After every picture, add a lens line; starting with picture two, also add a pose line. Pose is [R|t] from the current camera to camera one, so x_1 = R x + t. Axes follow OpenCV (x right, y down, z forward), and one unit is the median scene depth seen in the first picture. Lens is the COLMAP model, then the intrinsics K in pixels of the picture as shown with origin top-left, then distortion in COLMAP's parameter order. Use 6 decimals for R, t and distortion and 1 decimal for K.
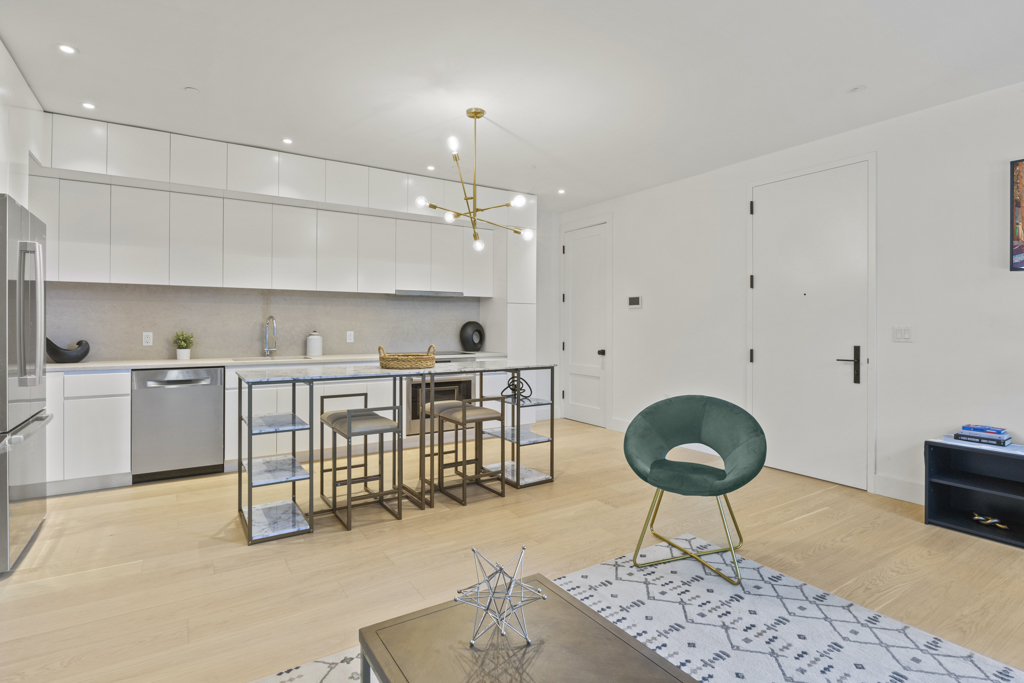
lens RADIAL K [[517.9, 0, 516.5], [0, 517.9, 319.5], [0, 0, 1]] dist [0.000328, -0.005760]
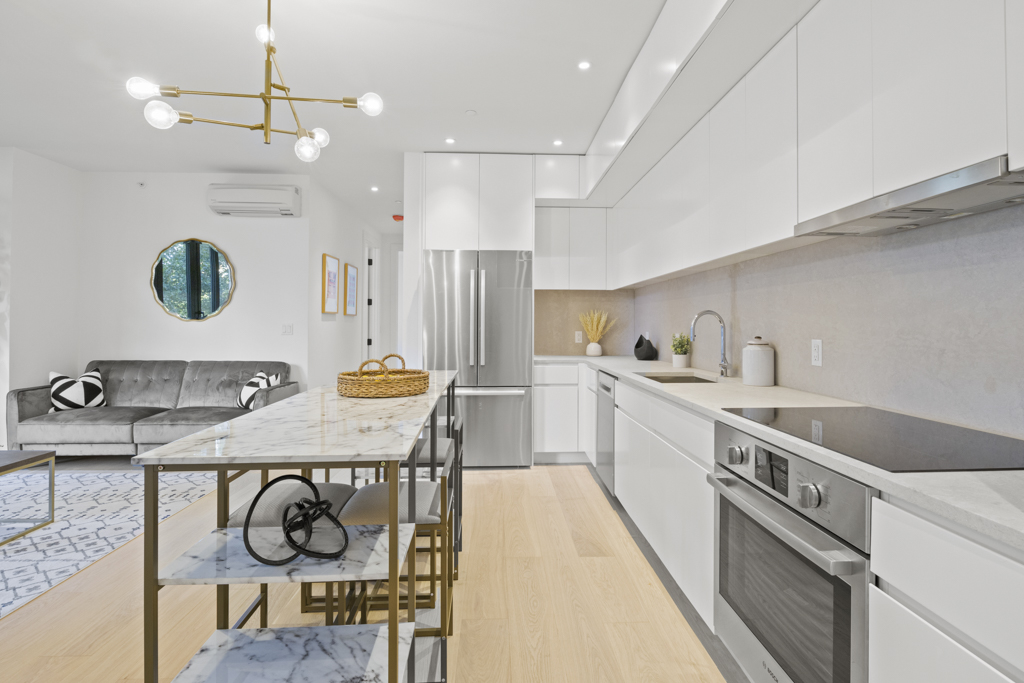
lens RADIAL K [[517.9, 0, 516.5], [0, 517.9, 319.5], [0, 0, 1]] dist [0.000328, -0.005760]
pose [[-0.511980, -0.013309, -0.858894, 0.249785], [0.005828, 0.999803, -0.018967, 0.019787], [0.858978, -0.014716, -0.511801, 1.539820]]
